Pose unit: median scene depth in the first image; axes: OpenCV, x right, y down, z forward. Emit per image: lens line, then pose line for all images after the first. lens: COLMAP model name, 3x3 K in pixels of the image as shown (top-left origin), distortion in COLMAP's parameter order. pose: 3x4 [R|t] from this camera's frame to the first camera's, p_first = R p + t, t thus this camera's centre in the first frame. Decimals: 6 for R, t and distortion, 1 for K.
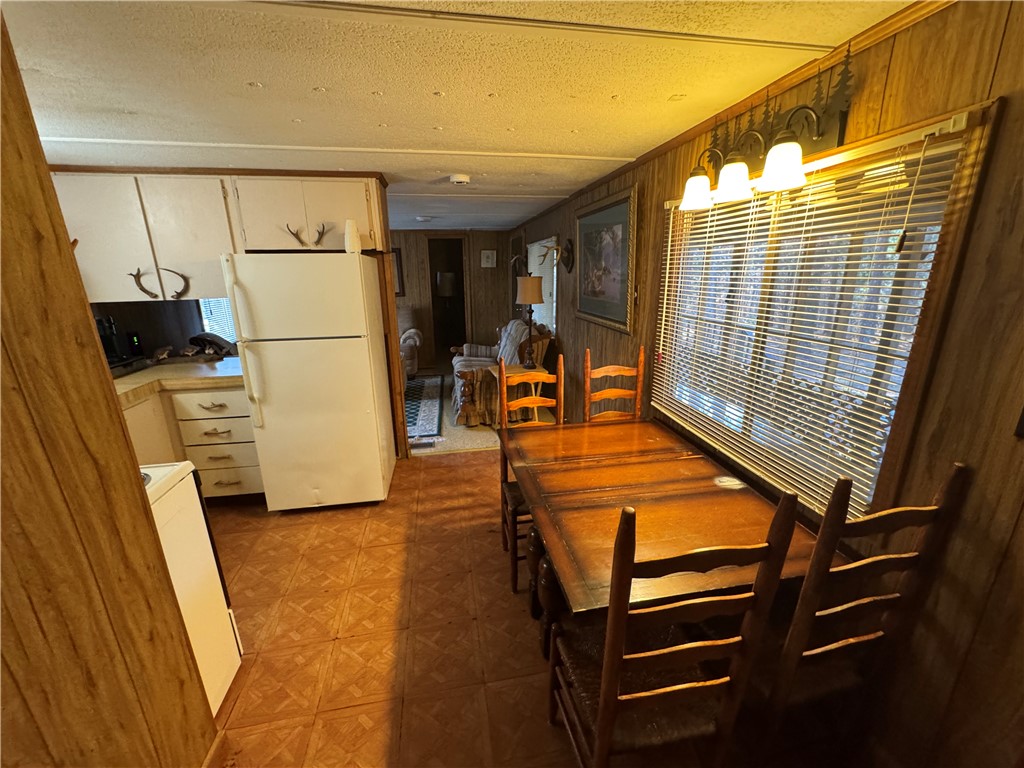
lens RADIAL K [[407.4, 0, 511.0], [0, 407.4, 385.5], [0, 0, 1]] dist [-0.003864, 0.000489]
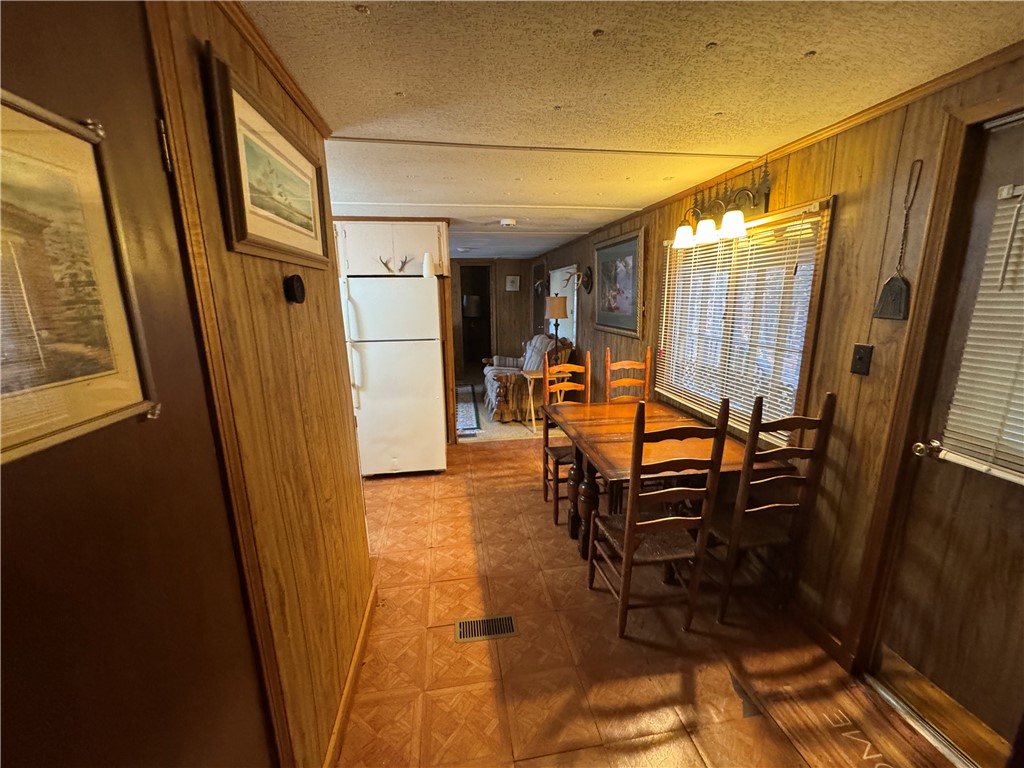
lens RADIAL K [[407.4, 0, 511.0], [0, 407.4, 384.8], [0, 0, 1]] dist [-0.003864, 0.000489]
pose [[0.999763, 0.004406, -0.021337, -0.099510], [-0.005678, 0.998185, -0.059954, 0.112106], [0.021034, 0.060060, 0.997973, -0.327942]]
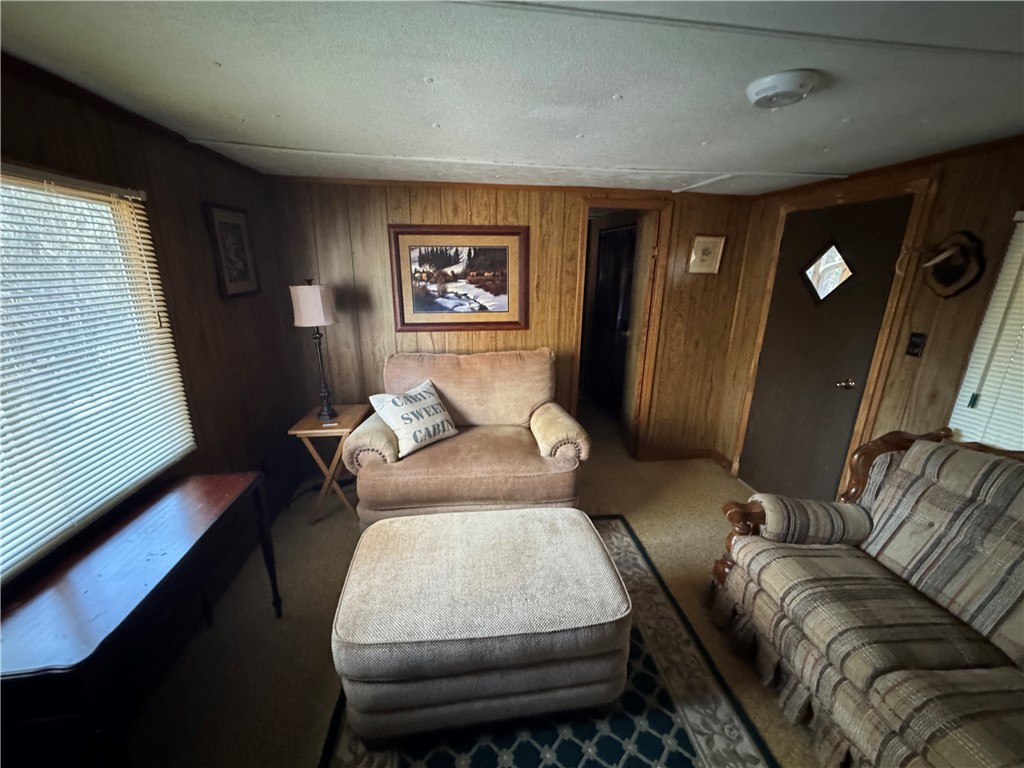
lens RADIAL K [[407.4, 0, 515.7], [0, 407.4, 383.3], [0, 0, 1]] dist [-0.003864, 0.000489]
pose [[0.999305, 0.030194, -0.021855, -0.745754], [-0.029850, 0.999428, 0.015891, -0.461762], [0.022322, -0.015227, 0.999635, 1.482396]]
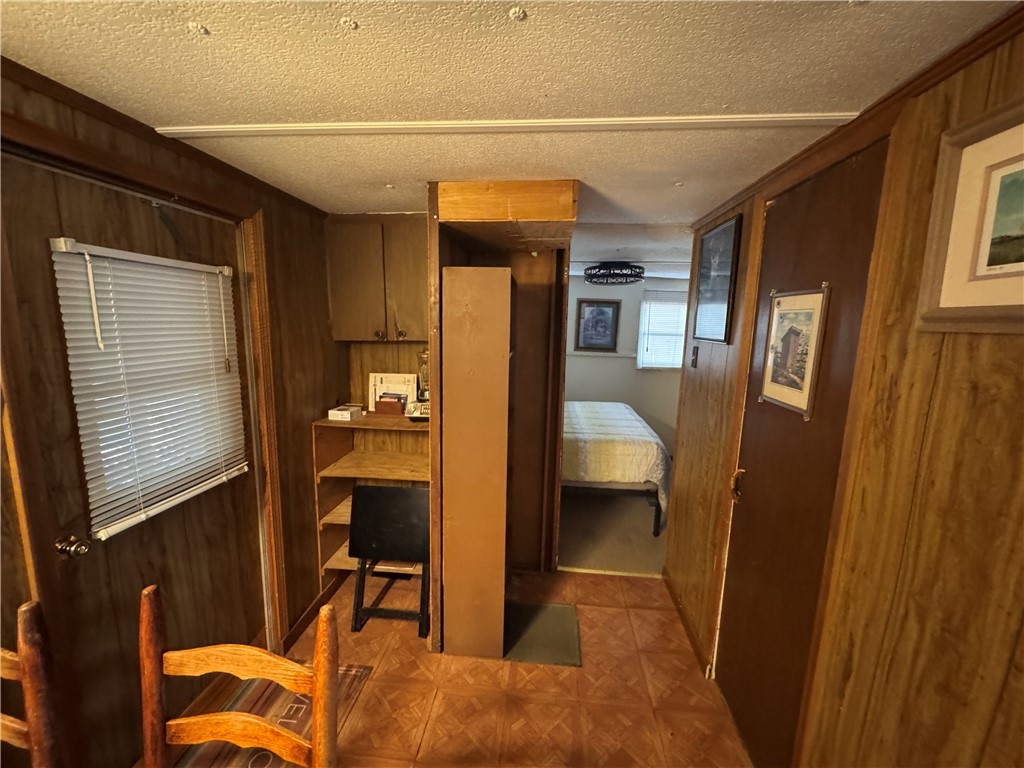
lens RADIAL K [[407.4, 0, 509.5], [0, 407.4, 384.3], [0, 0, 1]] dist [-0.003864, 0.000489]
pose [[-0.961834, -0.052961, 0.268460, -0.106684], [0.063491, 0.911123, 0.407215, -0.165262], [-0.266167, 0.408718, -0.872986, 0.483699]]
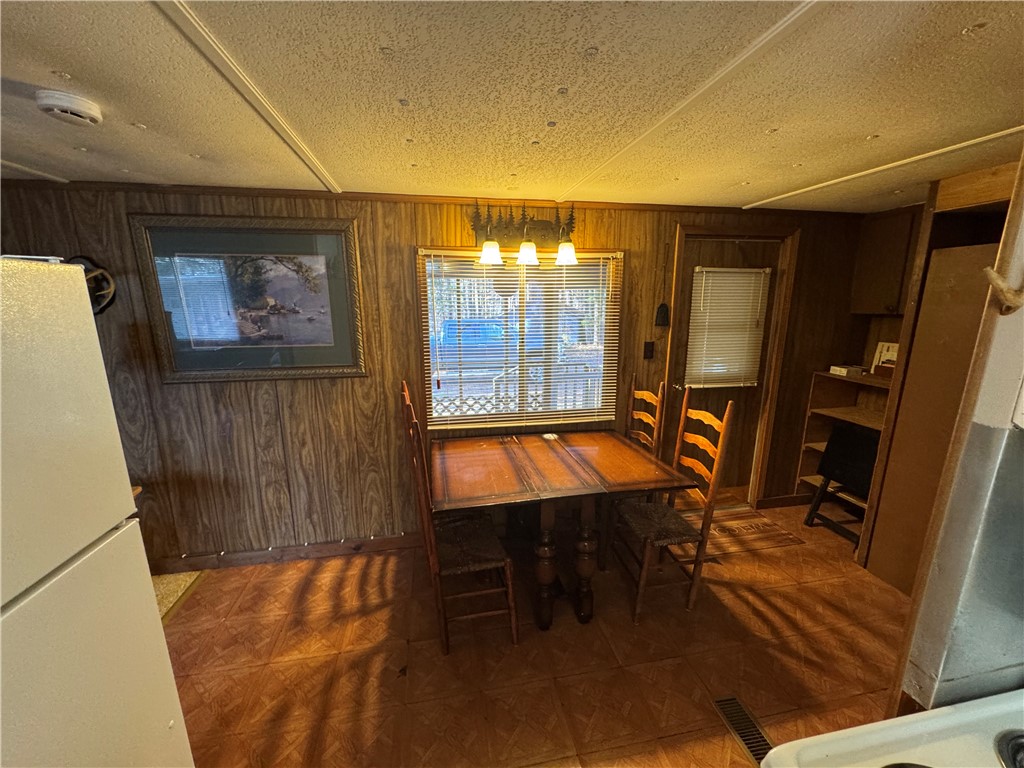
lens RADIAL K [[407.4, 0, 512.3], [0, 407.4, 385.1], [0, 0, 1]] dist [-0.003864, 0.000489]
pose [[-0.004095, -0.196543, 0.980487, -0.697591], [0.276067, 0.942168, 0.190015, -0.208523], [-0.961130, 0.271459, 0.050401, 0.698243]]
